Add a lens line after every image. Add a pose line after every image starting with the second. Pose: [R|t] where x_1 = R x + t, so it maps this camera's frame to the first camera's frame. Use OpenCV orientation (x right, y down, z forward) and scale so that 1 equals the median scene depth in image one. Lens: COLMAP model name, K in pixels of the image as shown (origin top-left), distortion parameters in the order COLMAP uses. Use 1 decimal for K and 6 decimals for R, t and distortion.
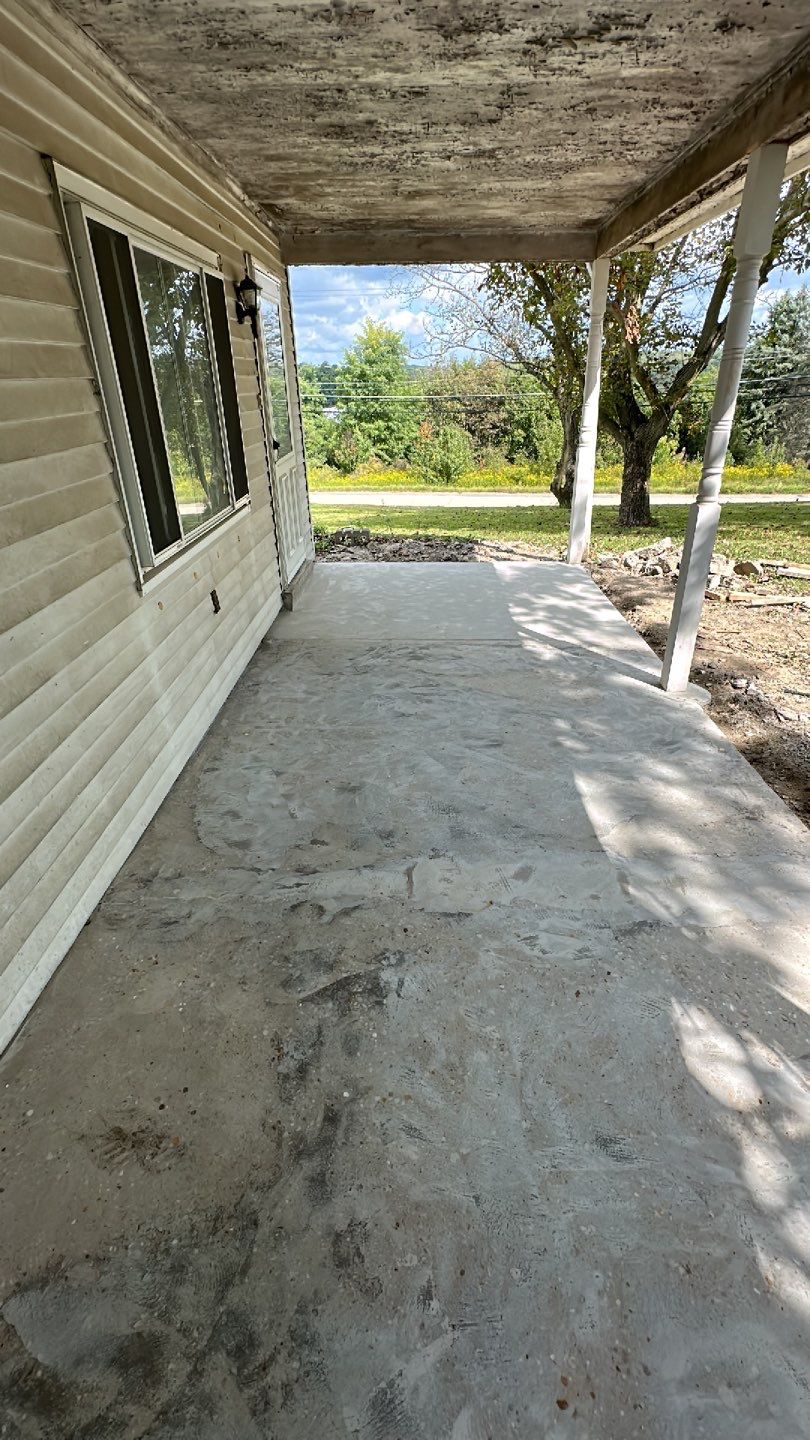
lens RADIAL K [[651.1, 0, 401.9], [0, 651.1, 703.7], [0, 0, 1]] dist [0.002702, -0.000987]
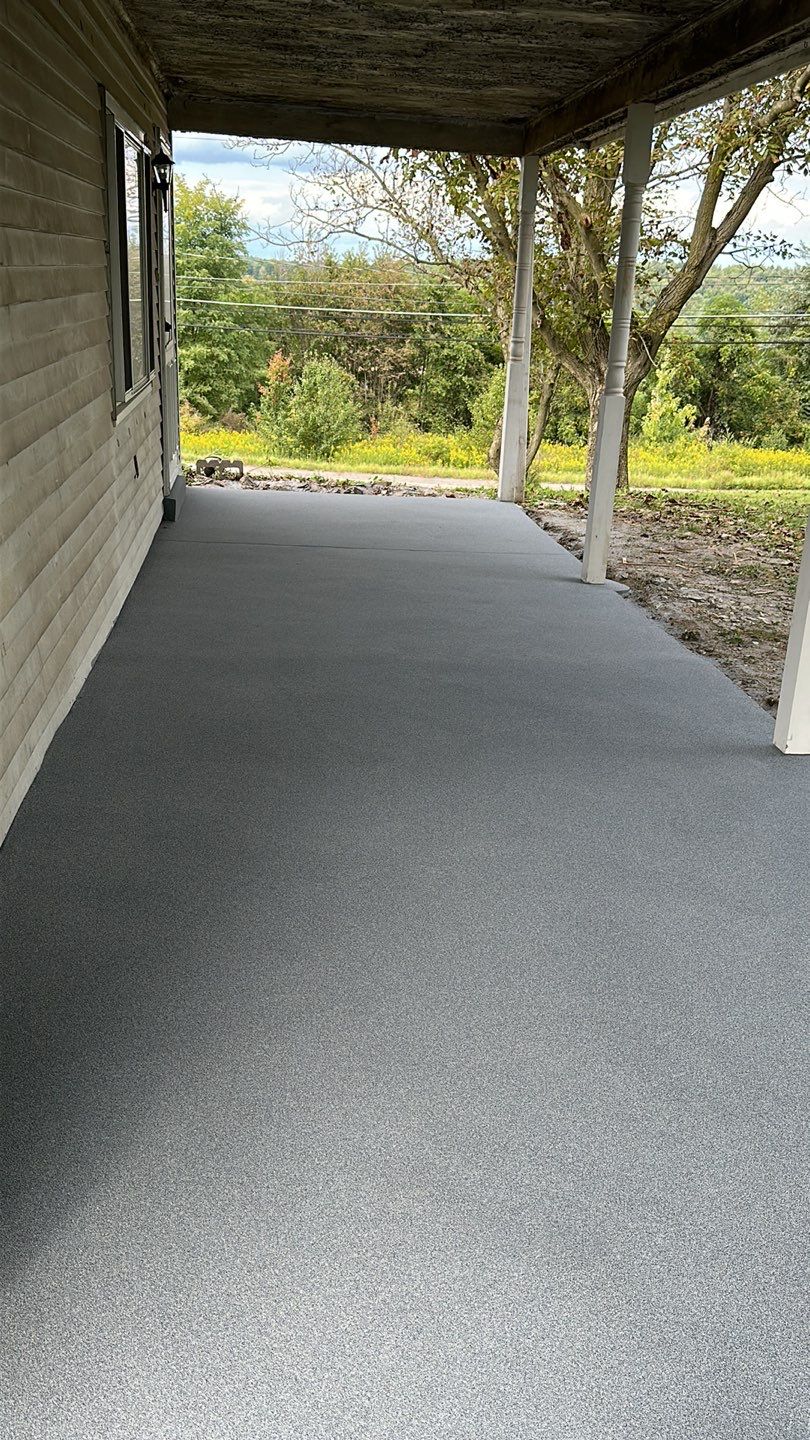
lens RADIAL K [[1246.8, 0, 391.7], [0, 1246.8, 732.6], [0, 0, 1]] dist [0.089021, -0.132184]
pose [[0.990137, 0.020385, 0.138611, -0.141413], [-0.003595, 0.992729, -0.120318, 0.414760], [-0.140056, 0.118633, 0.983011, -0.772229]]
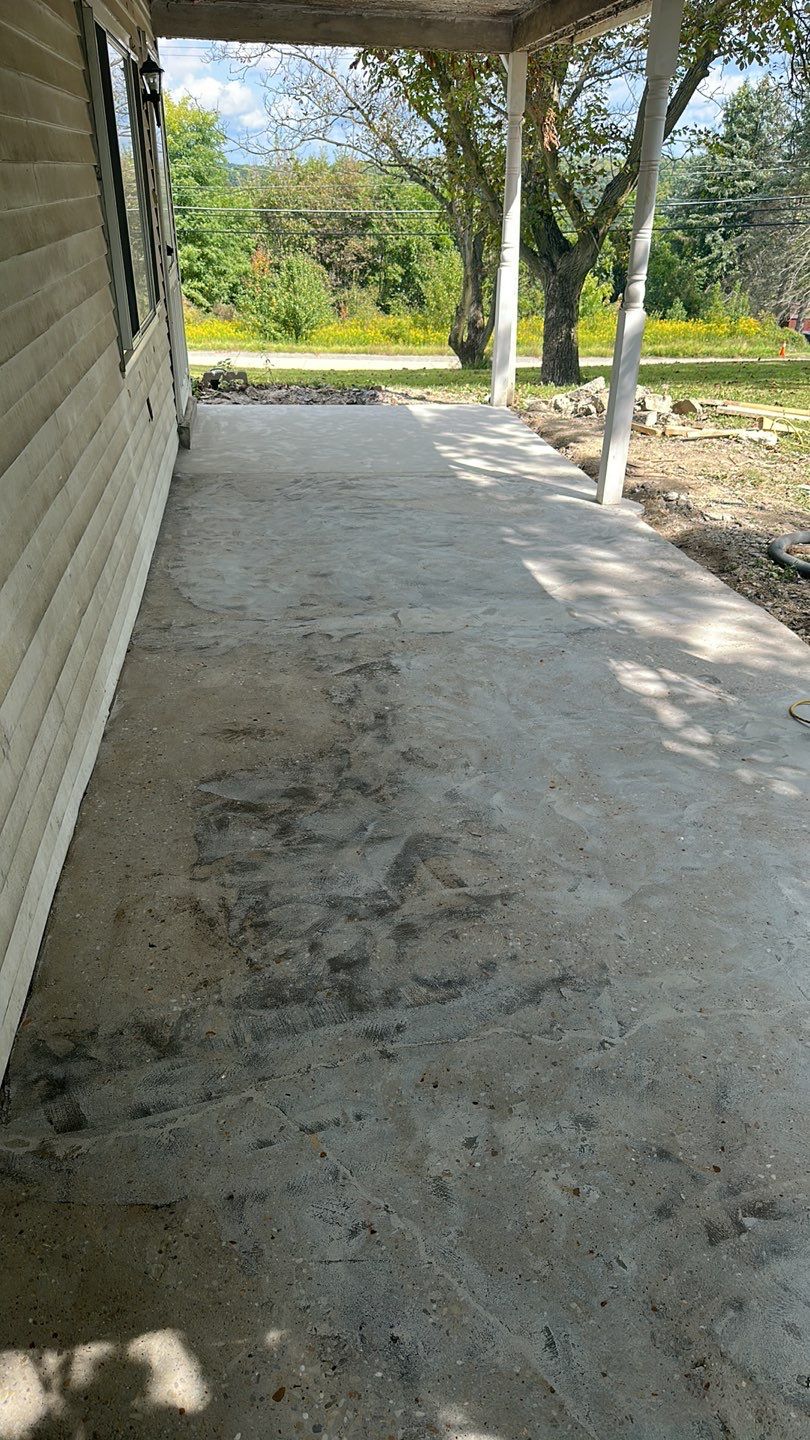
lens RADIAL K [[966.2, 0, 393.9], [0, 966.2, 719.5], [0, 0, 1]] dist [0.007352, -0.005977]
pose [[0.985457, -0.052527, 0.161604, -0.166577], [0.045834, 0.997941, 0.044868, 0.220386], [-0.163628, -0.036809, 0.985835, -0.422377]]
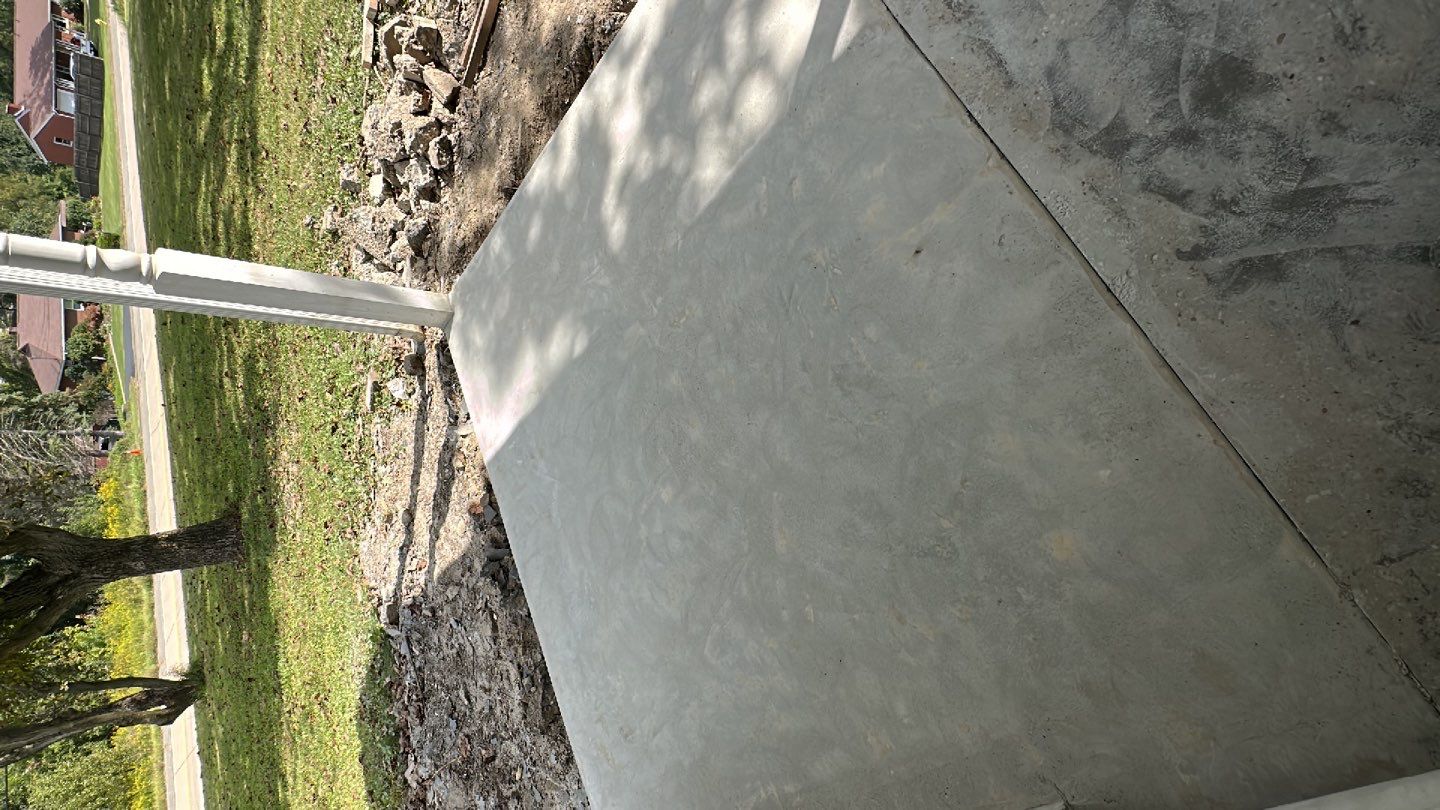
lens RADIAL K [[580.5, 0, 720.9], [0, 580.5, 412.8], [0, 0, 1]] dist [0.001388, -0.000625]
pose [[-0.469889, -0.797558, 0.378293, -0.088310], [0.829353, -0.252126, 0.498605, -0.440276], [-0.302289, 0.548027, 0.779928, 1.019636]]
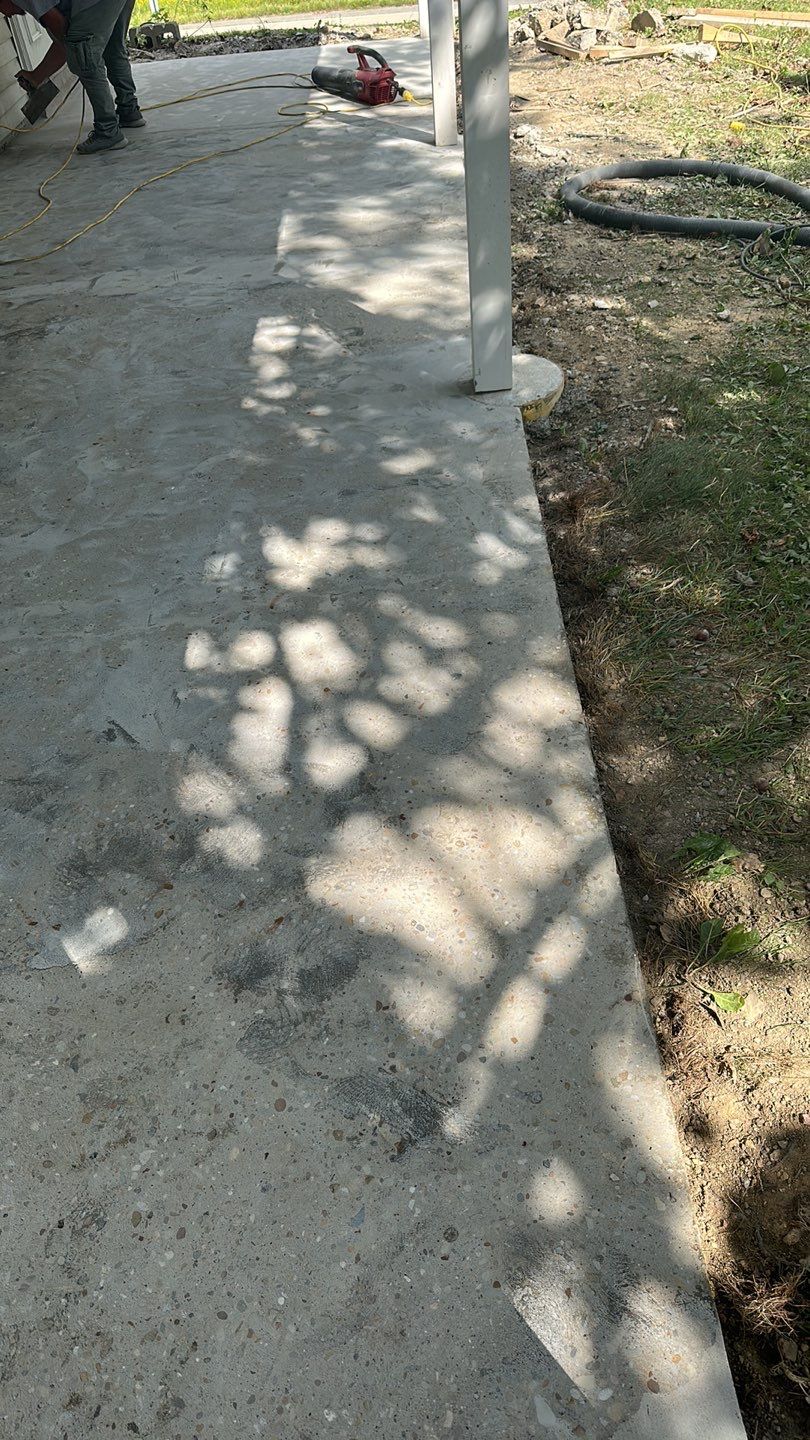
lens RADIAL K [[966.2, 0, 406.2], [0, 966.2, 719.6], [0, 0, 1]] dist [0.007352, -0.005977]
pose [[0.997258, -0.073463, -0.008910, 0.299754], [0.072710, 0.950319, 0.302666, 0.305454], [-0.013768, -0.302484, 0.953055, -0.483808]]
